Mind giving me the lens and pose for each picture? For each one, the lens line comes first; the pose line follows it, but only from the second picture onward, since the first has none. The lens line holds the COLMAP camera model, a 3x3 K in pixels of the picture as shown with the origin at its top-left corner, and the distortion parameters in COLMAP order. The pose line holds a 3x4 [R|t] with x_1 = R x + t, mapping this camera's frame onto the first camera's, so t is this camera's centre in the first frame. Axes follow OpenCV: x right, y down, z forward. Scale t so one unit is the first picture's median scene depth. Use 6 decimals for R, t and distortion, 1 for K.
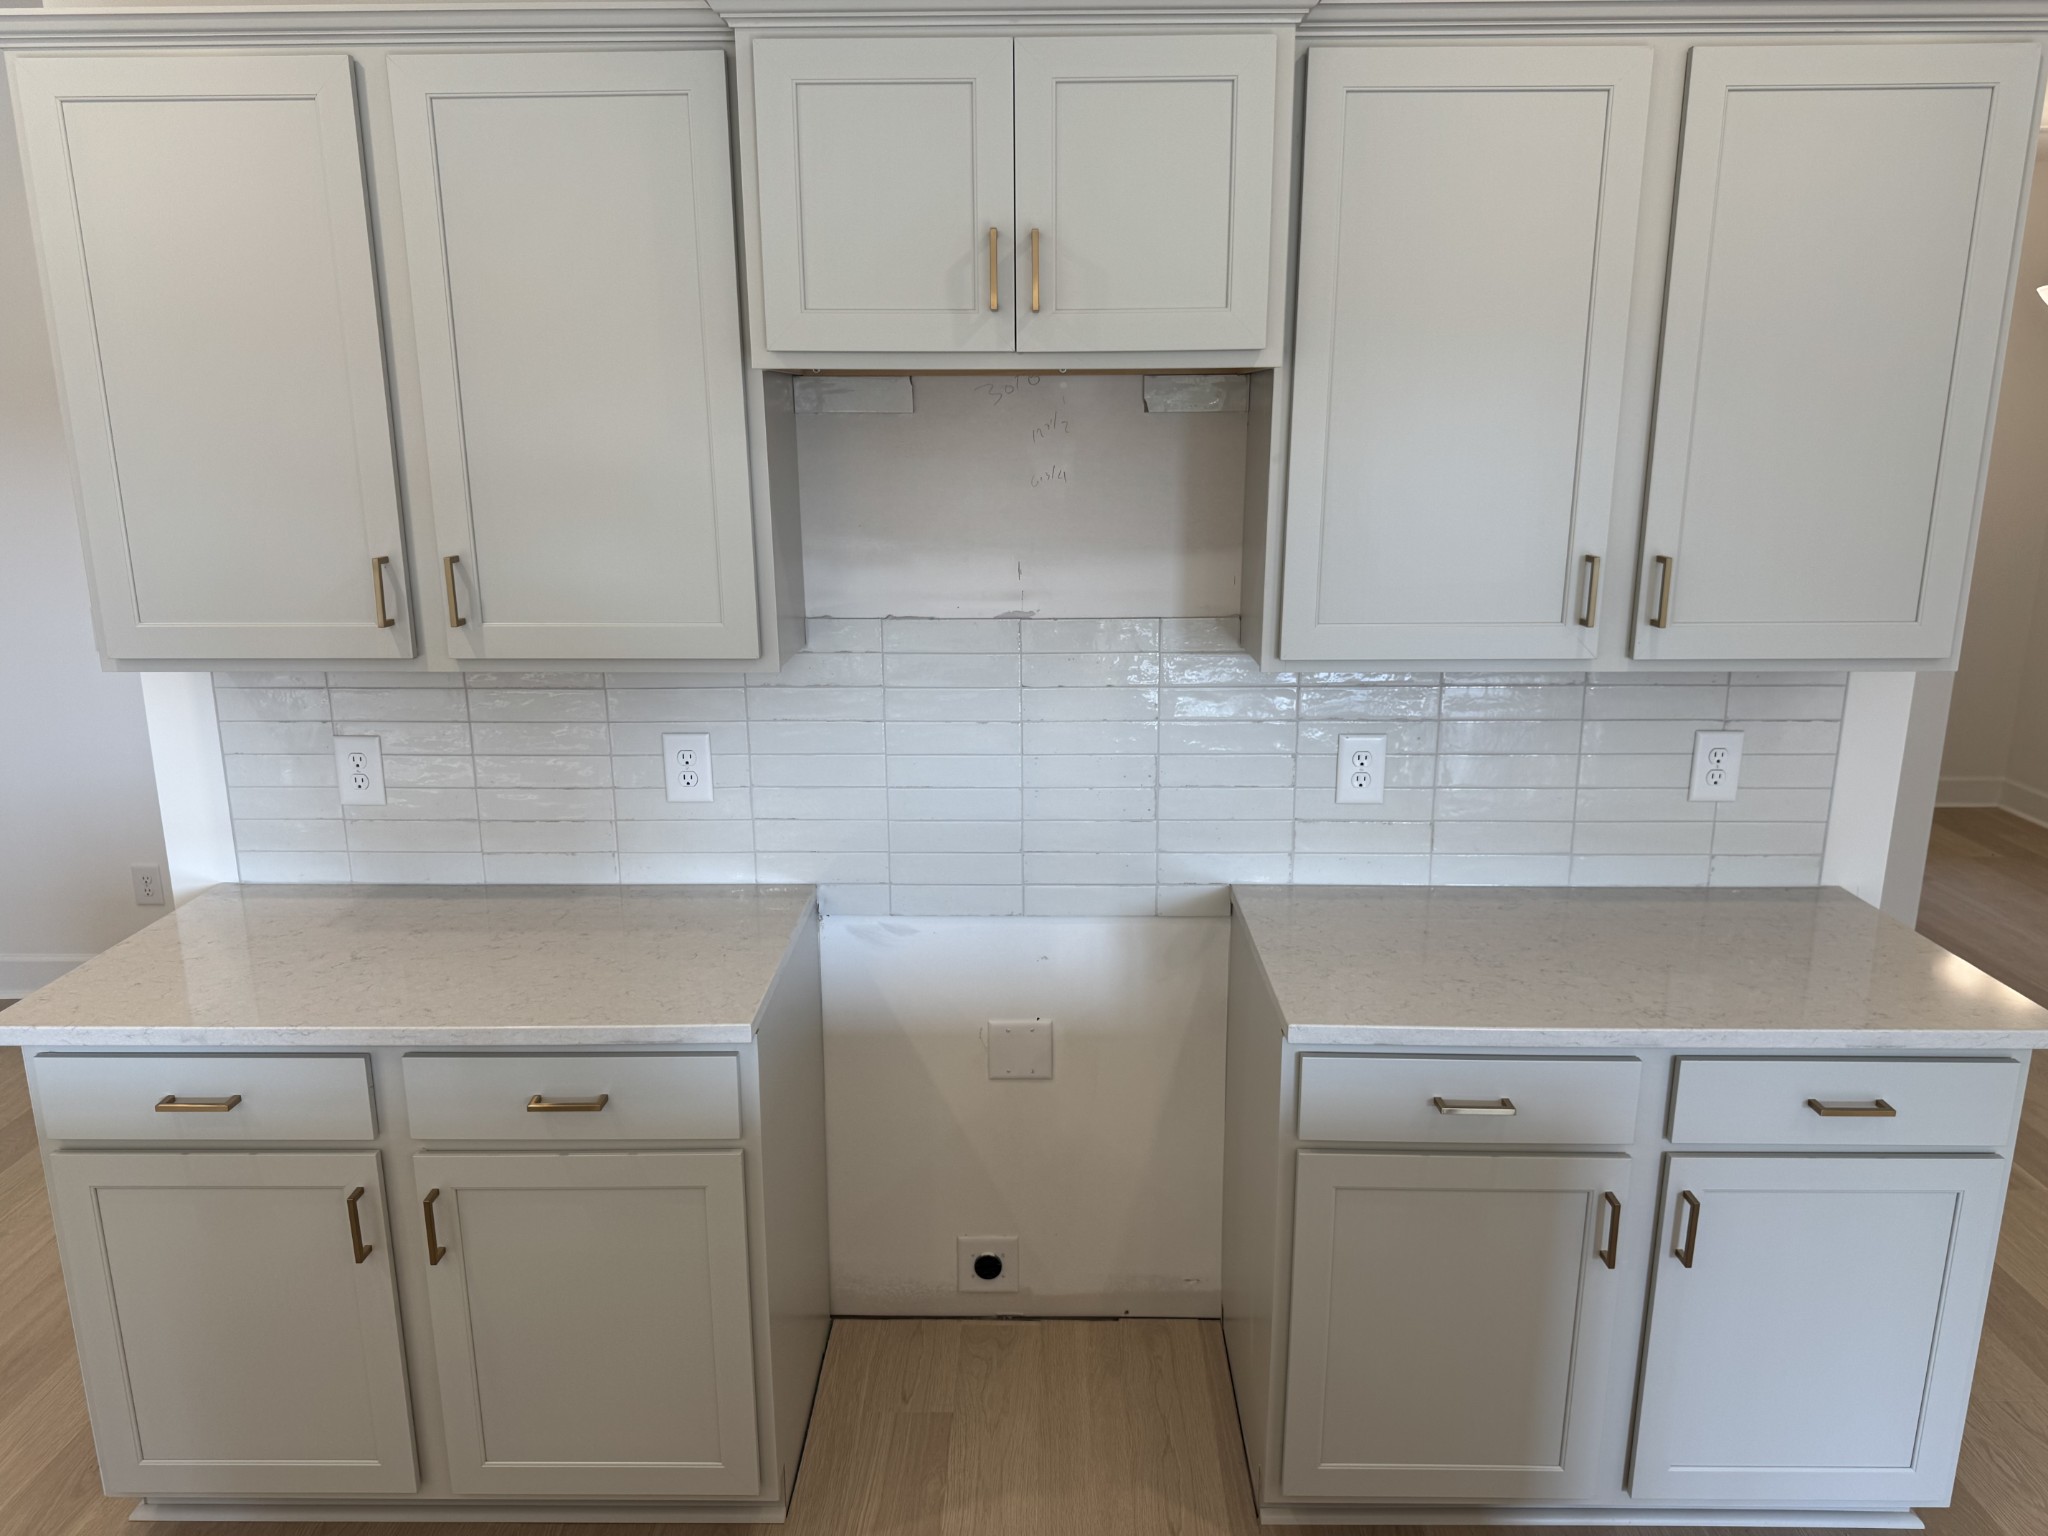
lens RADIAL K [[1412.8, 0, 1024.0], [0, 1412.8, 768.0], [0, 0, 1]] dist [0.052674, -0.067603]
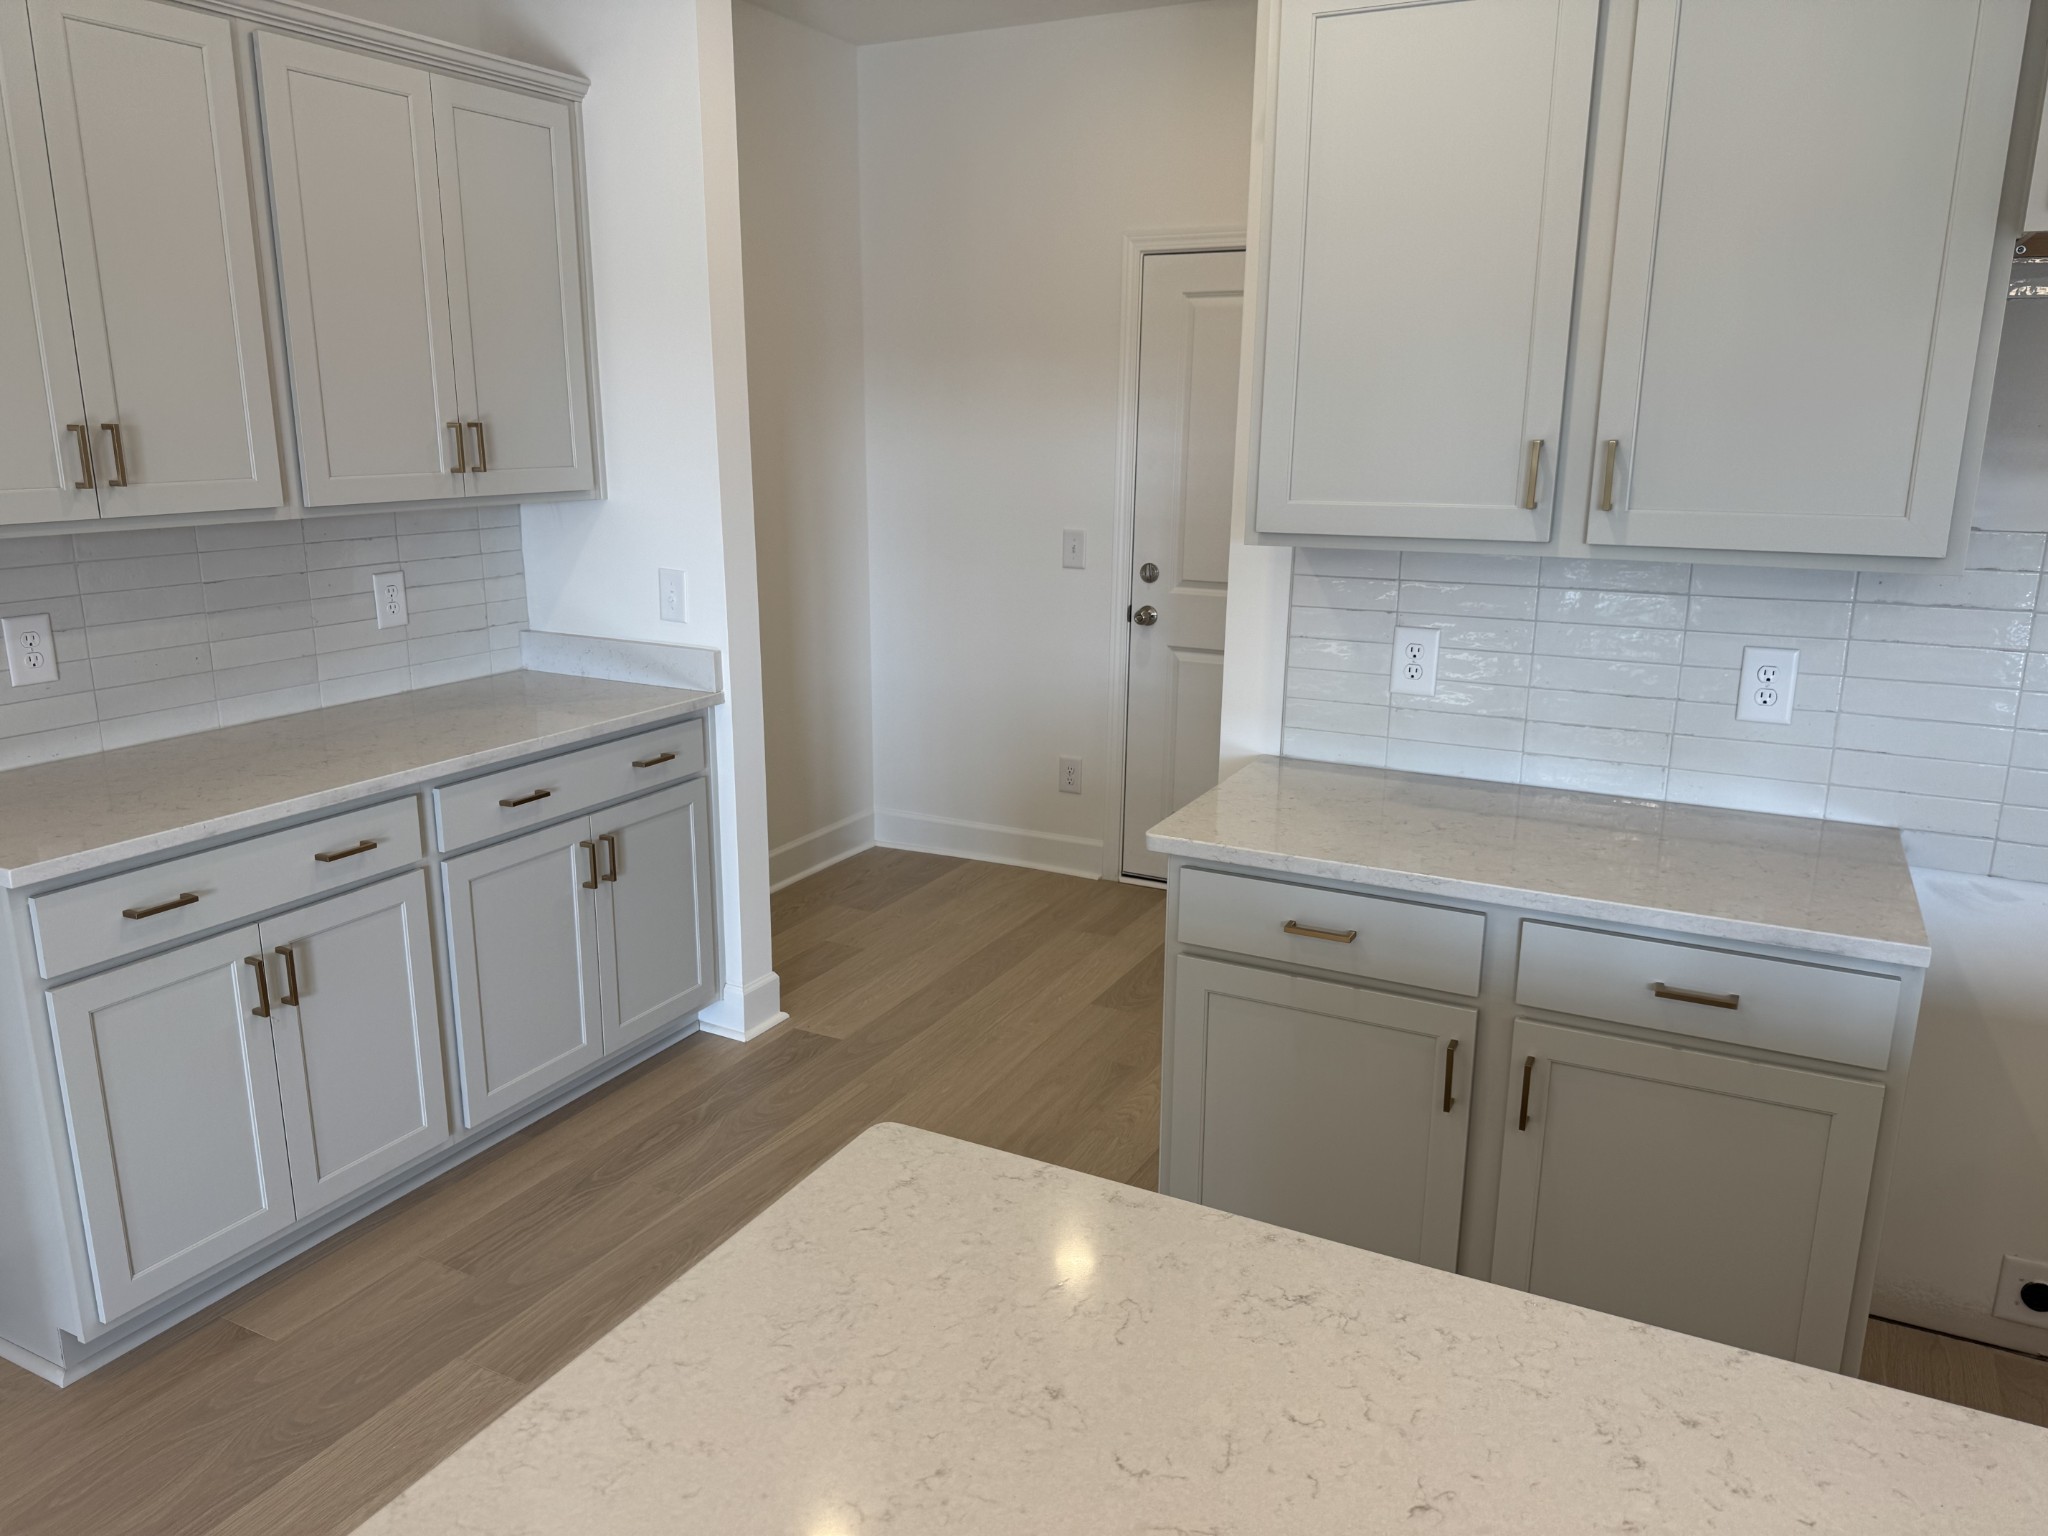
lens RADIAL K [[1412.8, 0, 1024.0], [0, 1412.8, 768.0], [0, 0, 1]] dist [0.052674, -0.067603]
pose [[0.890167, 0.115238, -0.440820, -0.288230], [-0.114219, 0.993034, 0.028948, 0.094883], [0.441086, 0.024581, 0.897128, -0.074342]]
